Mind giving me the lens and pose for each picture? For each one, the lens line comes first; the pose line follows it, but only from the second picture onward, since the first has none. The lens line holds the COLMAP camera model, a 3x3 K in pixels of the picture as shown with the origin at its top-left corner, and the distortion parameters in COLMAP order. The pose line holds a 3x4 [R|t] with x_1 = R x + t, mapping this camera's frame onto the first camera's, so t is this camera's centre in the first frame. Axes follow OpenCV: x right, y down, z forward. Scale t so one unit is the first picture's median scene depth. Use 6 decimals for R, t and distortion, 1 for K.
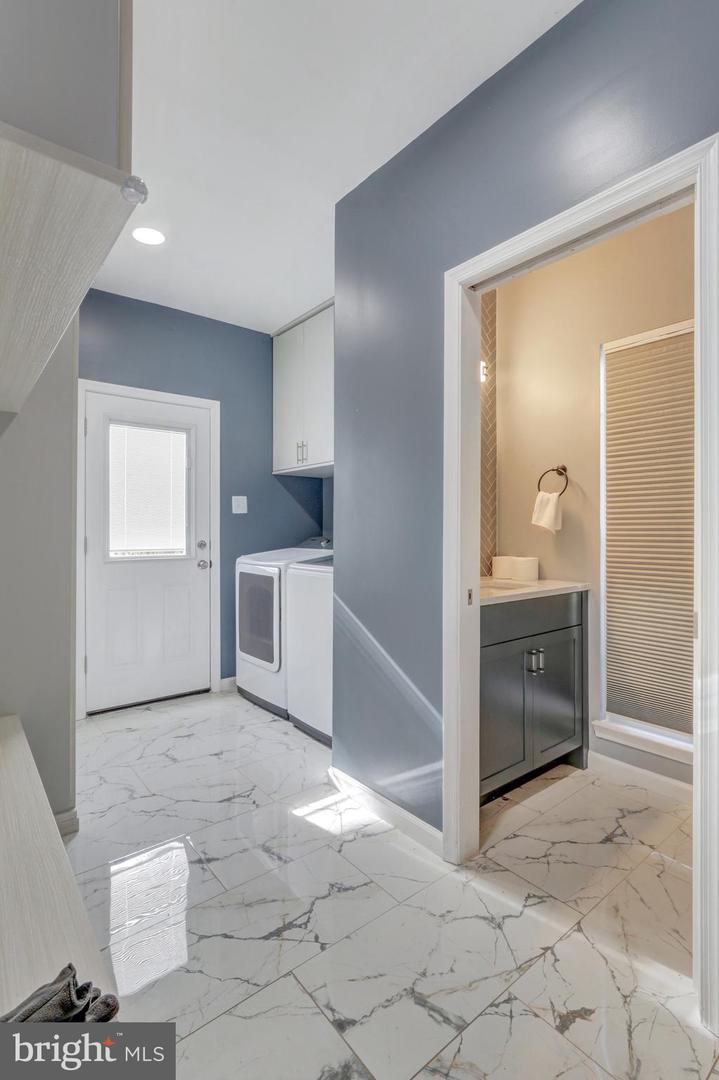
lens RADIAL K [[511.1, 0, 358.0], [0, 511.1, 534.9], [0, 0, 1]] dist [-0.030037, 0.003975]
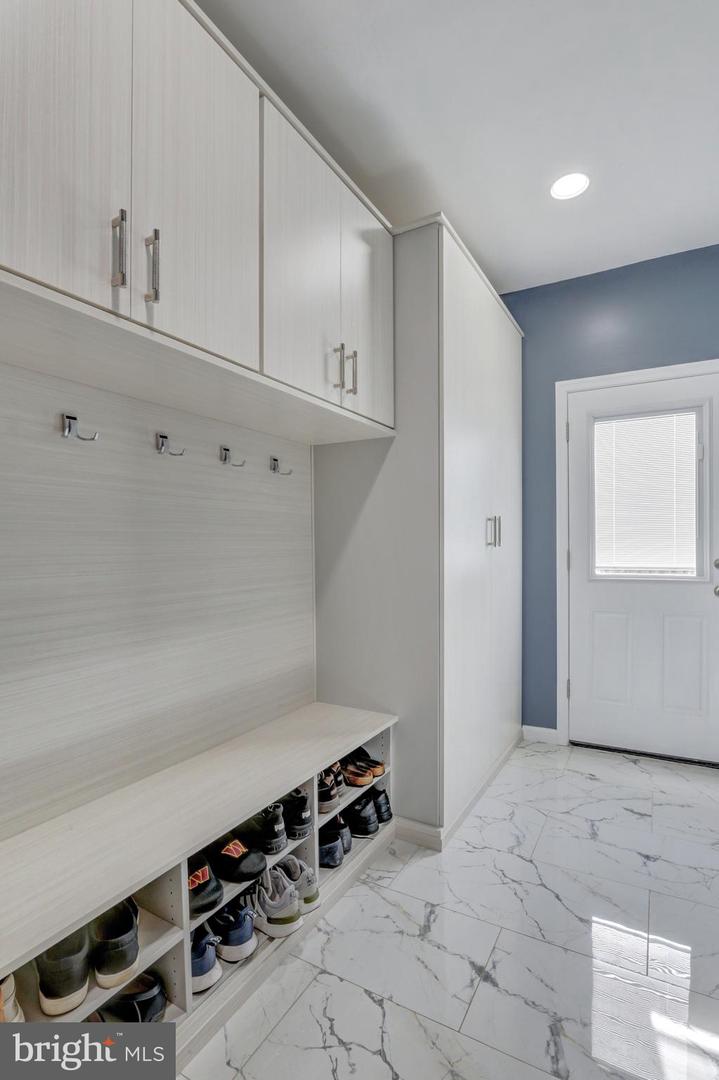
lens RADIAL K [[511.1, 0, 375.3], [0, 511.1, 557.9], [0, 0, 1]] dist [-0.030037, 0.003975]
pose [[0.374841, 0.015692, -0.926956, 0.187712], [0.002573, 0.999835, 0.017966, -0.002369], [0.927085, -0.009120, 0.374739, 0.317495]]
